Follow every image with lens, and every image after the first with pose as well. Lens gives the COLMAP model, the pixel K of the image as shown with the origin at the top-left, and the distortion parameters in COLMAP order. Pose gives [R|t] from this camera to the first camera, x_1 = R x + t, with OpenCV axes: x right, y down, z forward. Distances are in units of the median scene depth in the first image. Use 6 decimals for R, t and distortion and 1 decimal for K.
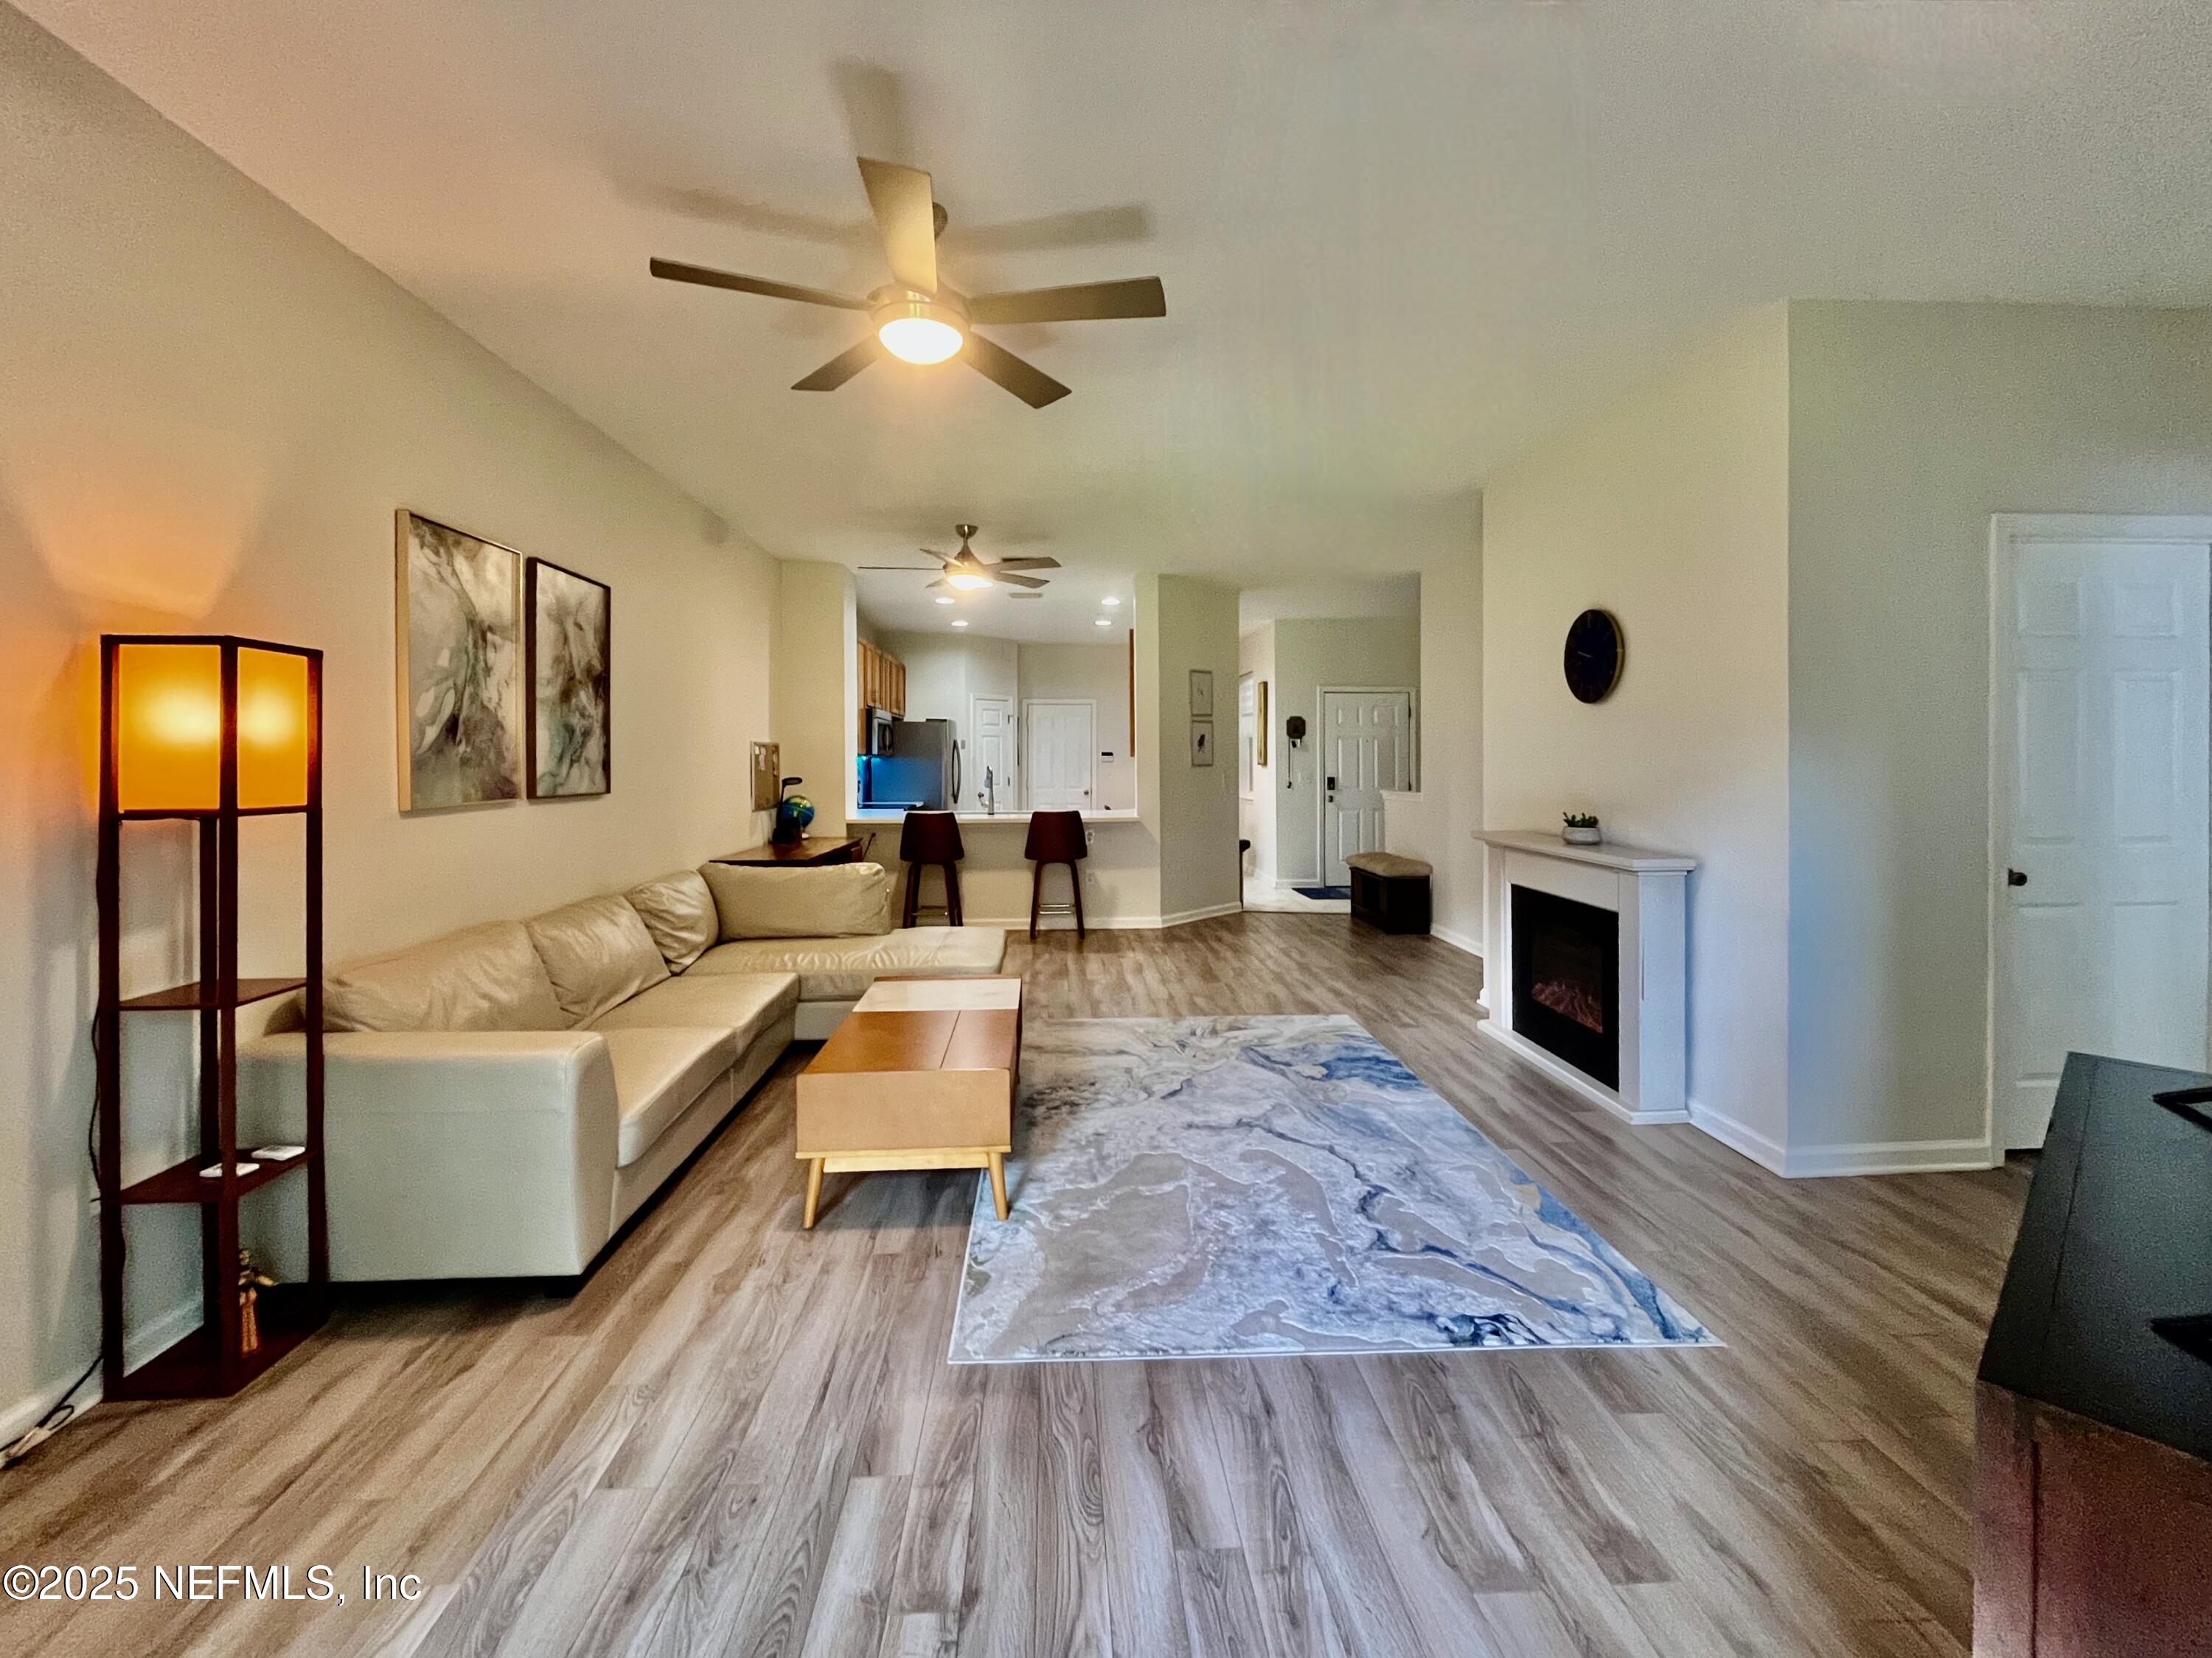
lens RADIAL K [[873.5, 0, 1091.8], [0, 873.5, 820.4], [0, 0, 1]] dist [-0.000408, -0.000151]
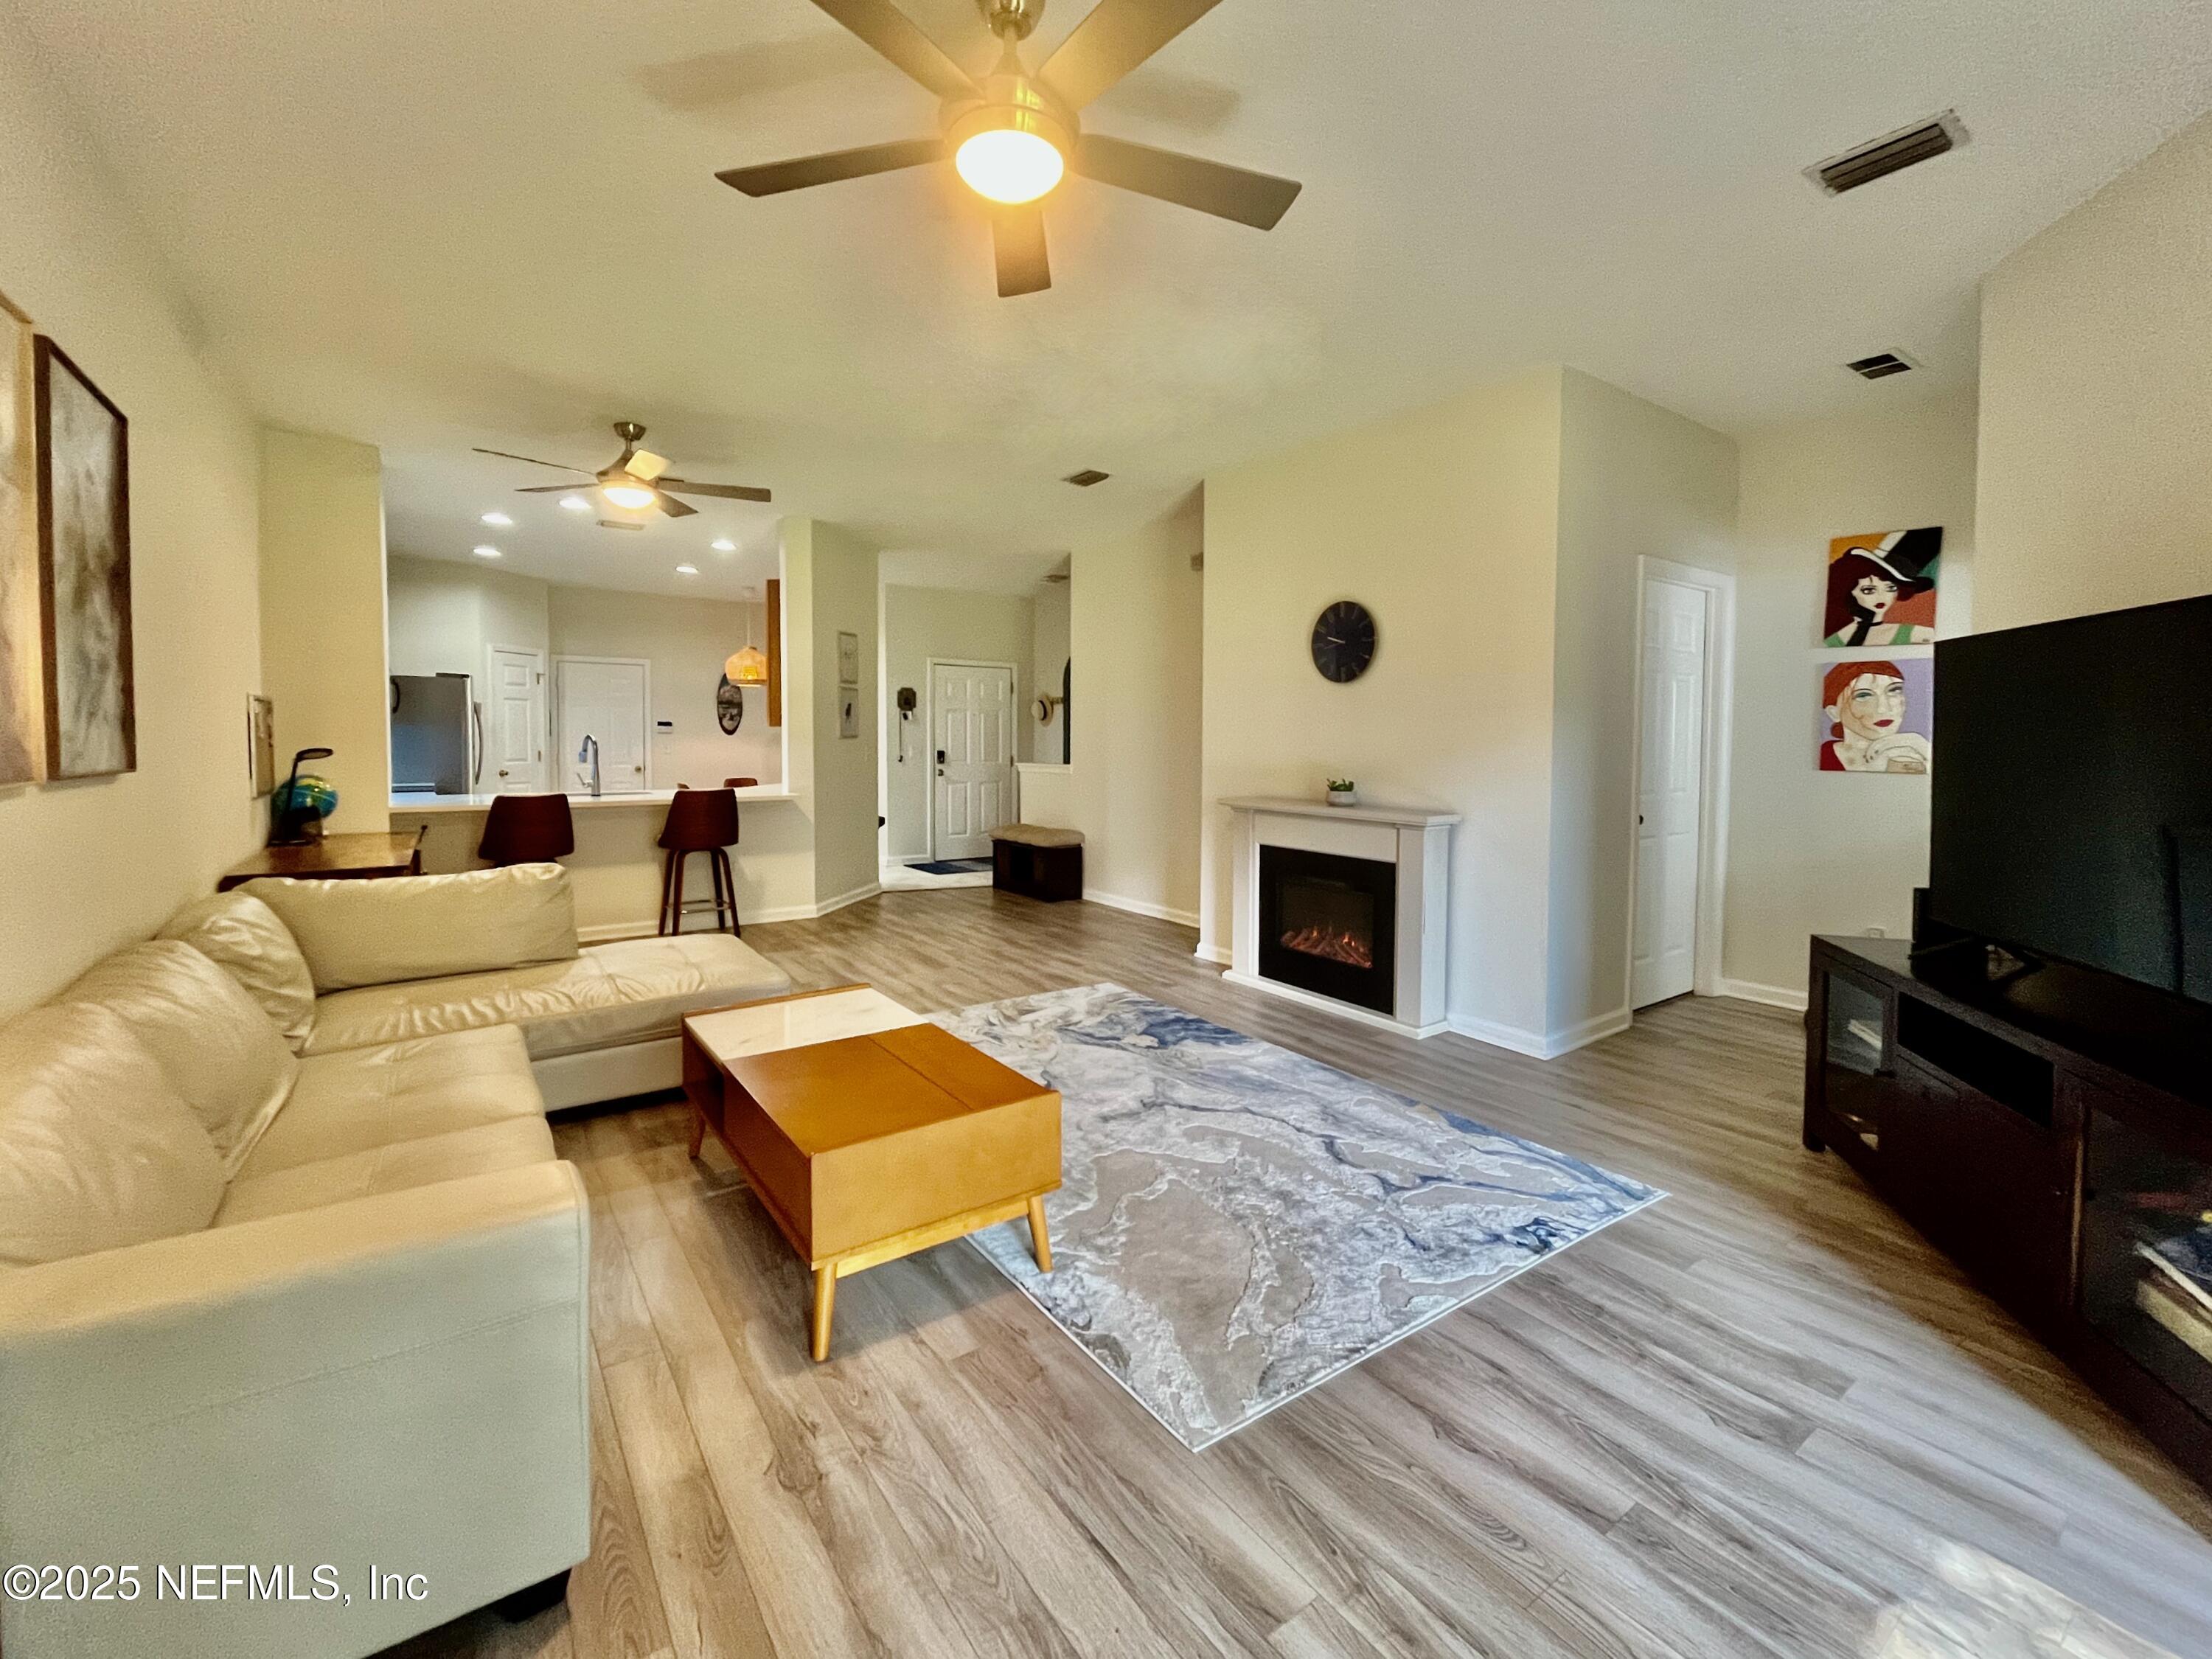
lens RADIAL K [[887.7, 0, 1036.4], [0, 887.7, 822.1], [0, 0, 1]] dist [-0.001178, 0.000175]
pose [[0.862385, -0.039534, 0.504707, -0.430141], [0.025252, 0.999064, 0.035109, -0.003204], [-0.505623, -0.017532, 0.862576, 0.226443]]
